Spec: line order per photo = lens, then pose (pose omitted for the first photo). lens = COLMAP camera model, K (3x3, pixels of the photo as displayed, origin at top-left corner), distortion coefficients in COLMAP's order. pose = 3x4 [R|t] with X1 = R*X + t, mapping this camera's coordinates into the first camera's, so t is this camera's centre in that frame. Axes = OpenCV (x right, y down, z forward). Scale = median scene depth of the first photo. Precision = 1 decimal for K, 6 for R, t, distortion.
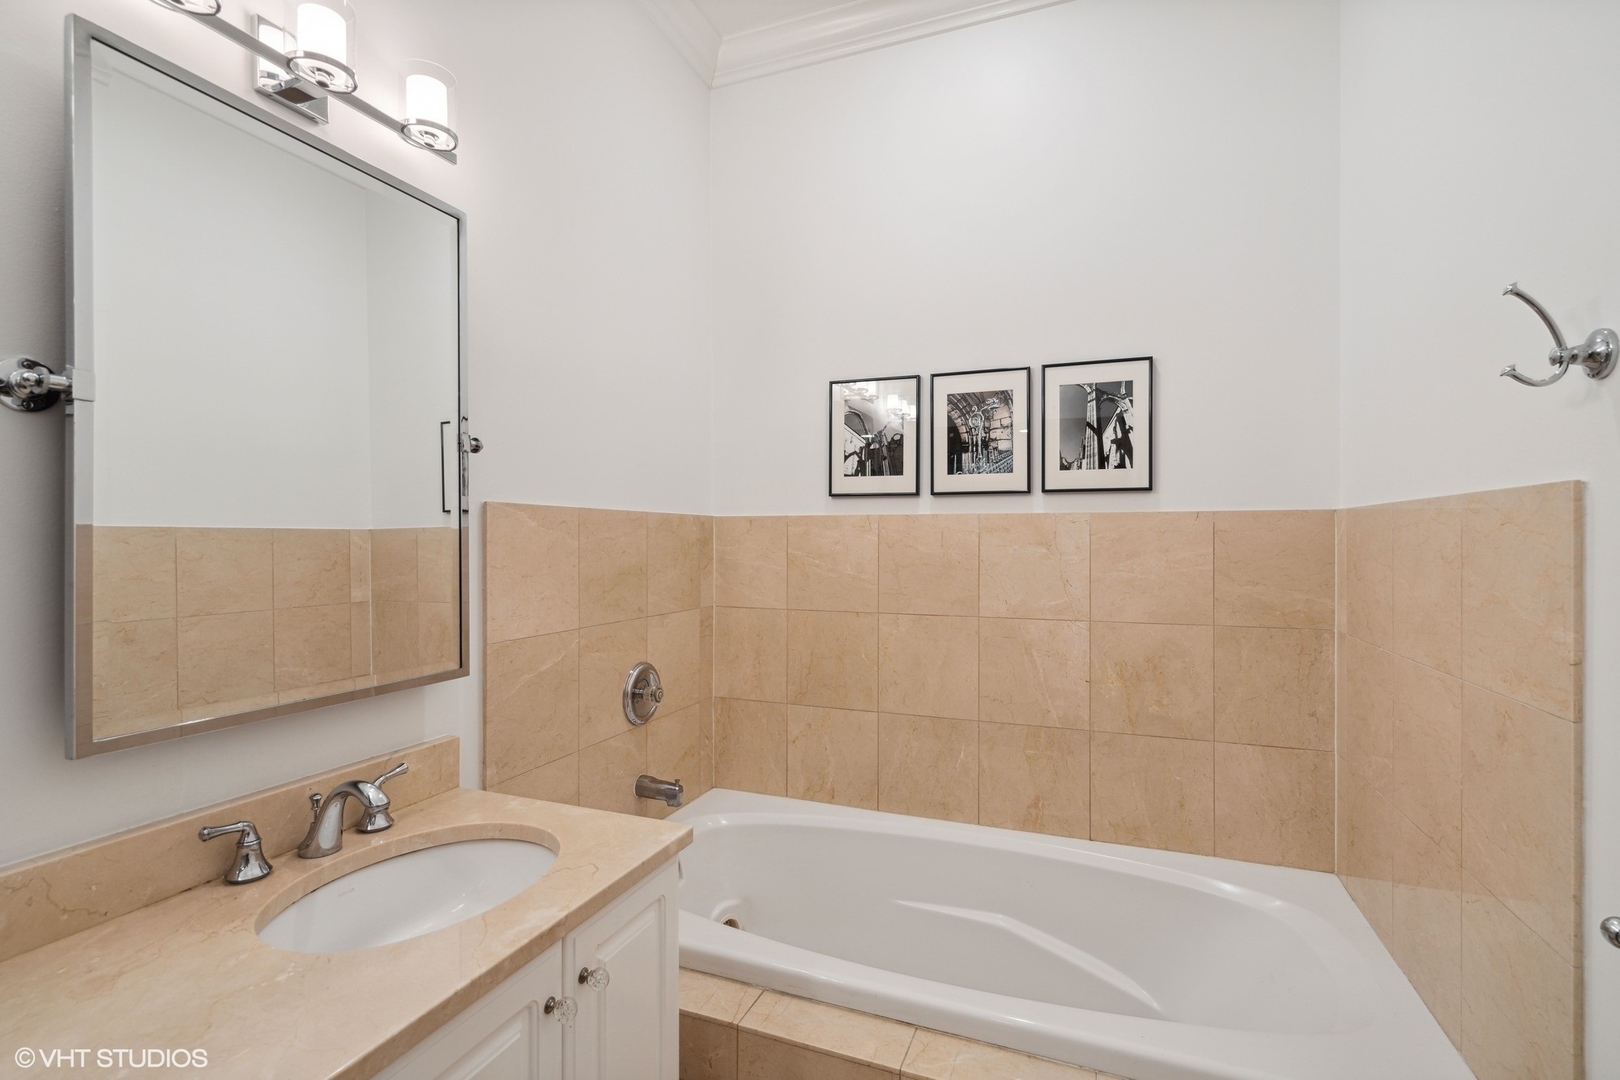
lens RADIAL K [[745.5, 0, 807.6], [0, 745.5, 536.4], [0, 0, 1]] dist [-0.000614, 0.000511]
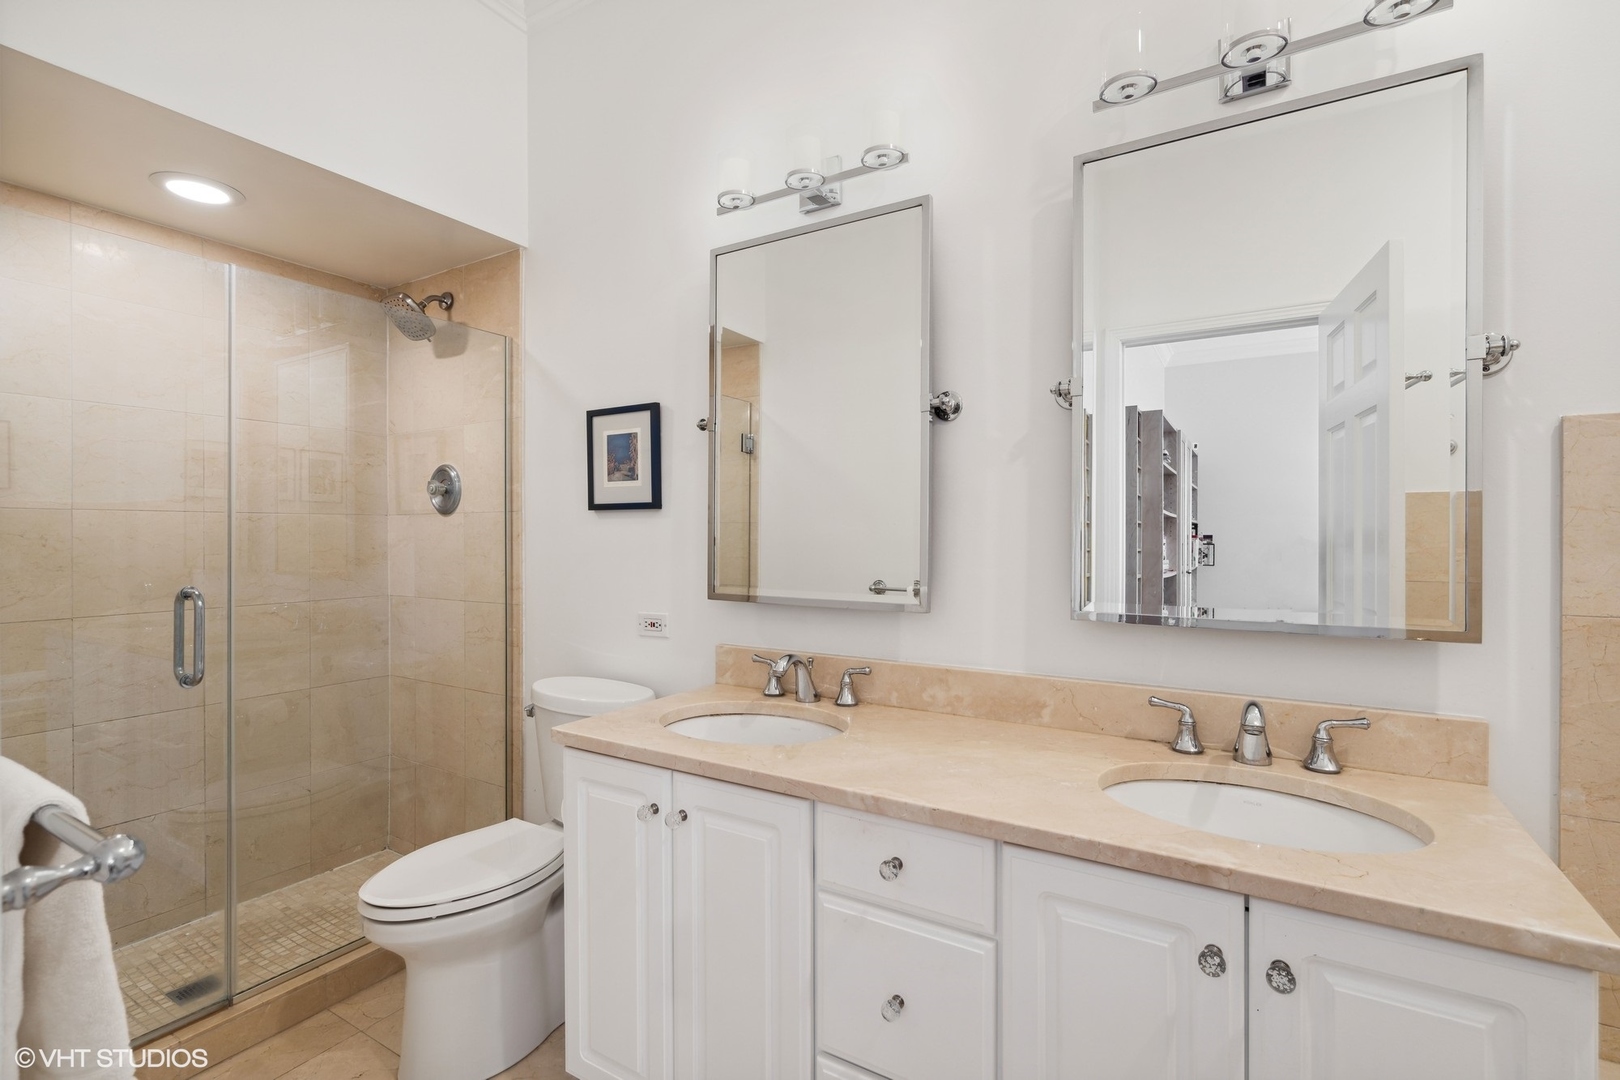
lens RADIAL K [[745.5, 0, 808.1], [0, 745.5, 541.6], [0, 0, 1]] dist [-0.000614, 0.000511]
pose [[-0.177260, 0.009126, -0.984122, 0.526398], [0.006561, 0.999946, 0.008091, 0.081979], [0.984142, -0.005023, -0.177310, 0.532739]]
